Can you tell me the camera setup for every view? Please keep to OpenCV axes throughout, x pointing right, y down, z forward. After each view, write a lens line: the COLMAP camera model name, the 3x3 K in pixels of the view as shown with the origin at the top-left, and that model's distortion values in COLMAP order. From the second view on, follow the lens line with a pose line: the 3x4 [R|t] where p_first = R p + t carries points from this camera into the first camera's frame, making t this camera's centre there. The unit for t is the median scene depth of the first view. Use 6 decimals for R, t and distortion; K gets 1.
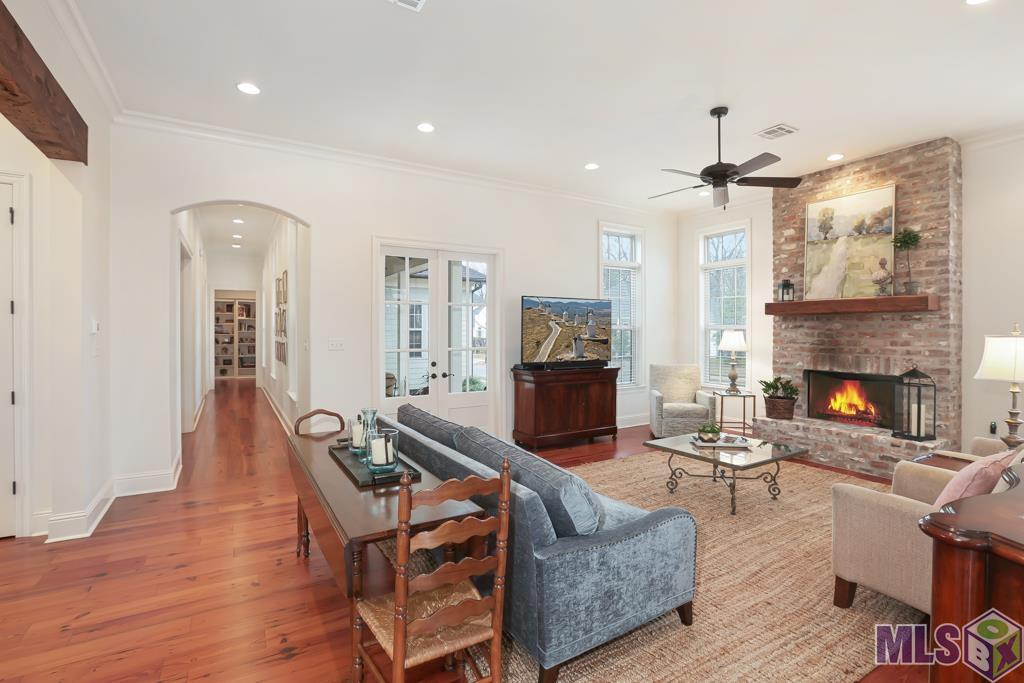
lens RADIAL K [[470.2, 0, 516.5], [0, 470.2, 336.9], [0, 0, 1]] dist [-0.031864, 0.010002]
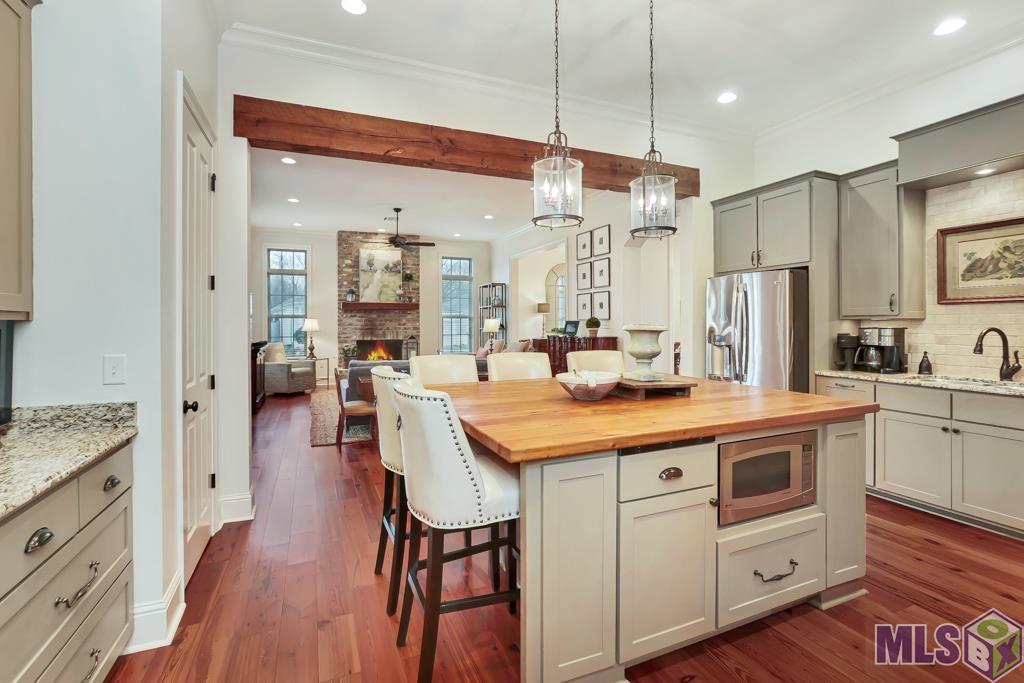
lens RADIAL K [[470.2, 0, 521.4], [0, 470.2, 315.9], [0, 0, 1]] dist [-0.031864, 0.010002]
pose [[0.147005, 0.017981, 0.988972, -1.176673], [0.014179, 0.999694, -0.020284, 0.024581], [-0.989034, 0.017004, 0.146705, 0.122644]]
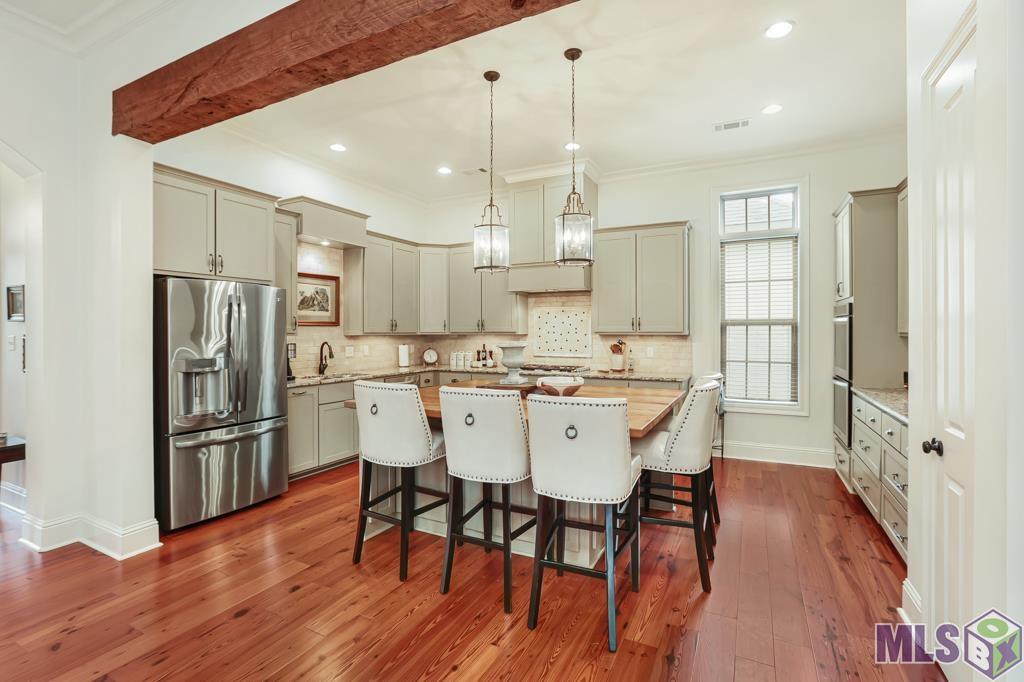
lens RADIAL K [[470.2, 0, 520.6], [0, 470.2, 333.2], [0, 0, 1]] dist [-0.031864, 0.010002]
pose [[-0.859436, 0.003035, -0.511235, -0.299876], [-0.004954, 0.999886, 0.014264, 0.001369], [0.511220, 0.014791, -0.859323, 0.676122]]
